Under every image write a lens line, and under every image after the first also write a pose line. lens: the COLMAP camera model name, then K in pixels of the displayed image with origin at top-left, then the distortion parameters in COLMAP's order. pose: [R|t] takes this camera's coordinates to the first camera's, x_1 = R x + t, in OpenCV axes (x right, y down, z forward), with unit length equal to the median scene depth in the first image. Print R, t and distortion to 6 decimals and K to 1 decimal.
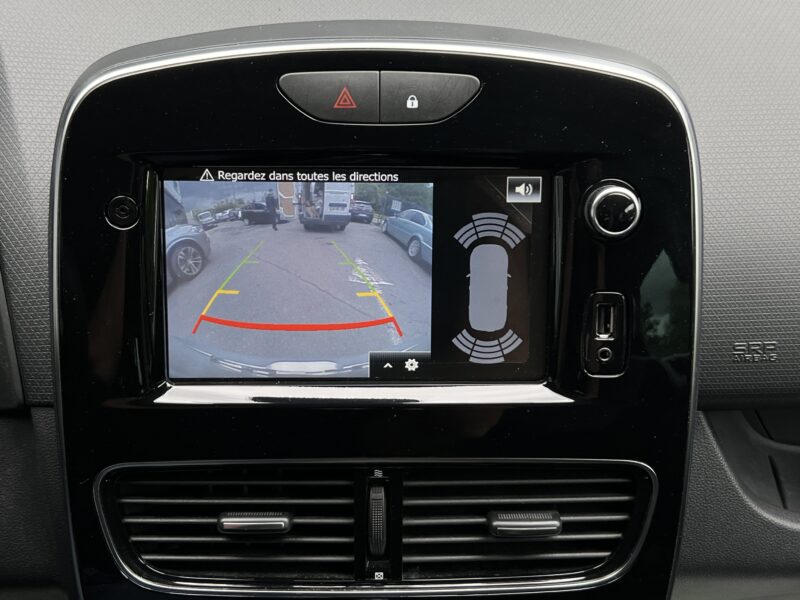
lens RADIAL K [[1118.1, 0, 388.2], [0, 1118.1, 297.7], [0, 0, 1]] dist [0.084986, 0.000000]
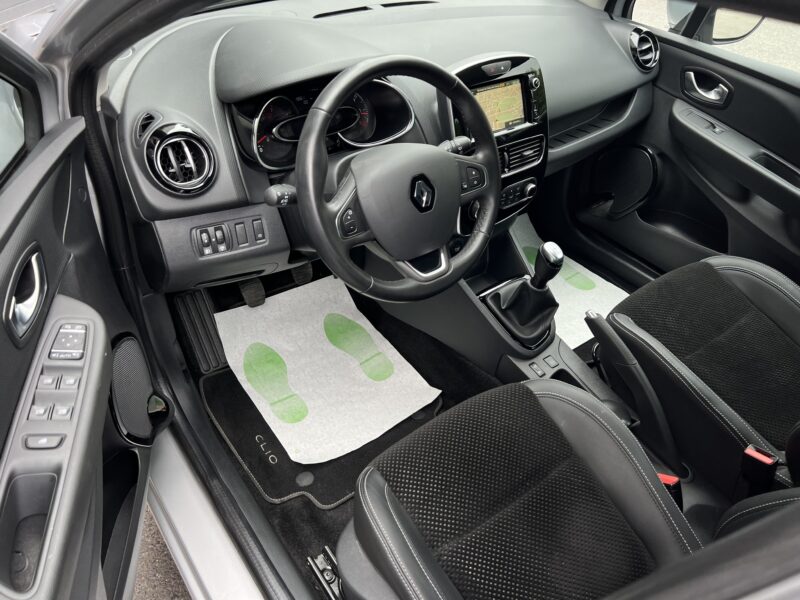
lens RADIAL K [[594.8, 0, 393.1], [0, 594.8, 302.6], [0, 0, 1]] dist [0.056743, -0.038728]
pose [[0.817279, -0.344465, 0.461951, -1.827629], [0.283470, 0.938288, 0.198144, 0.128842], [-0.501697, -0.030990, 0.864488, -1.021870]]
